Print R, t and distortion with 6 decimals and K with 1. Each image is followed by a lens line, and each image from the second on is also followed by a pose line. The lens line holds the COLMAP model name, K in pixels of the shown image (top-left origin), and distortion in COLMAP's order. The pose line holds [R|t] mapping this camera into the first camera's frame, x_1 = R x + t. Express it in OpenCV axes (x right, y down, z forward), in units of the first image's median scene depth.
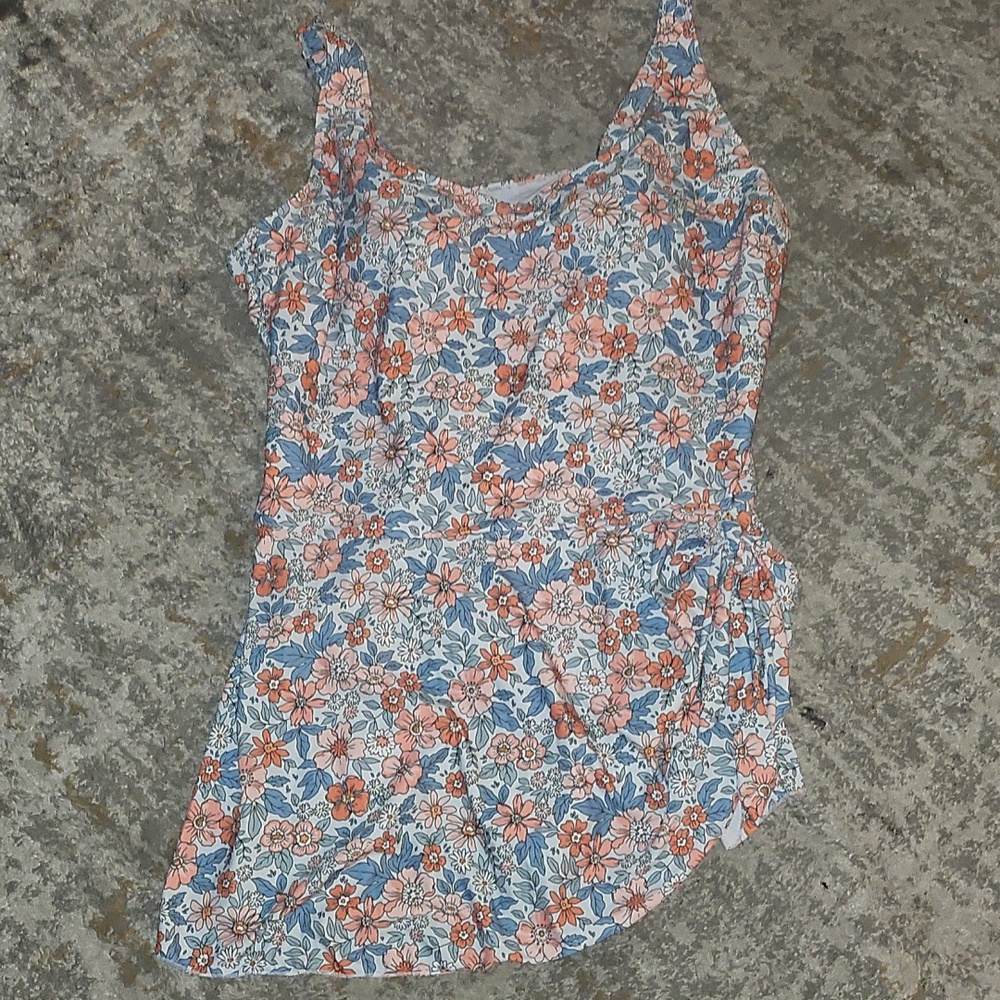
lens RADIAL K [[1690.6, 0, 514.8], [0, 1690.6, 499.8], [0, 0, 1]] dist [0.127982, -0.444110]
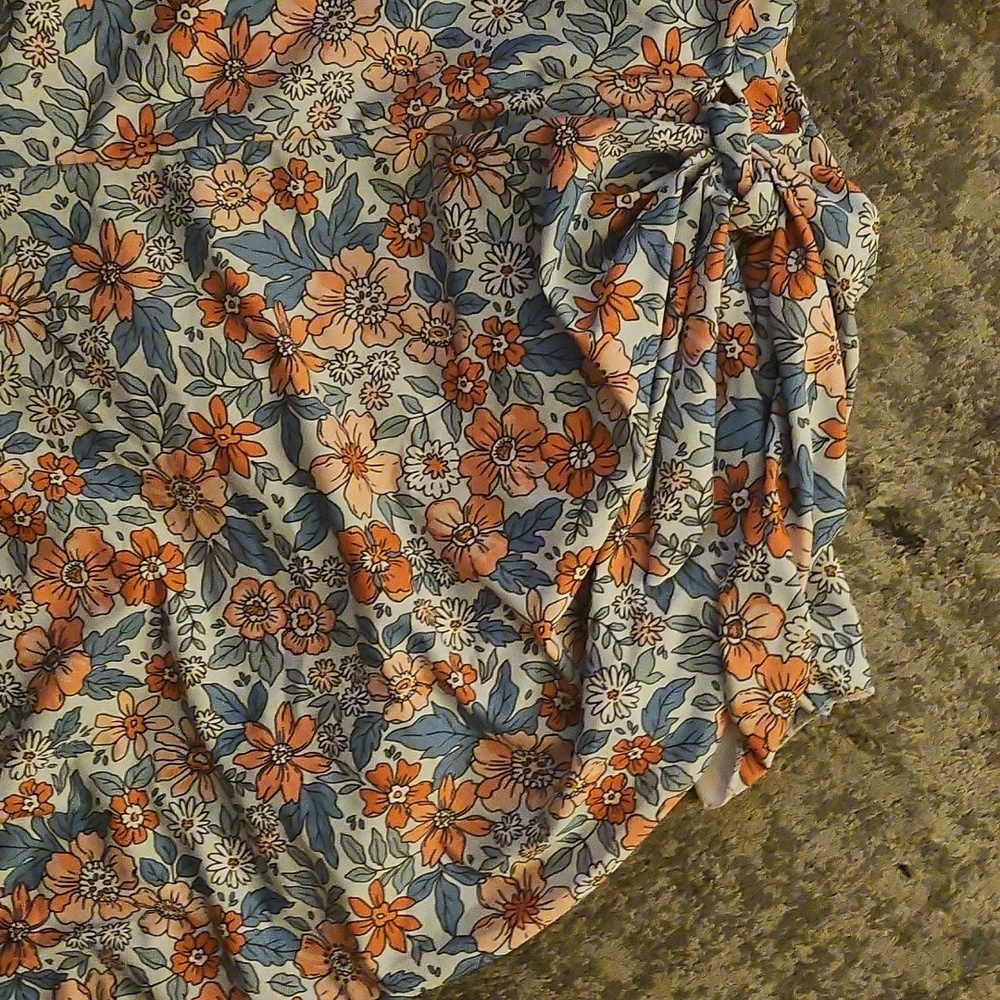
lens RADIAL K [[1690.6, 0, 514.8], [0, 1690.6, 499.8], [0, 0, 1]] dist [0.127982, -0.444110]
pose [[0.995430, -0.018061, -0.093771, 0.115606], [0.053629, 0.918207, 0.392452, -0.071834], [0.079013, -0.395688, 0.914980, 0.569388]]
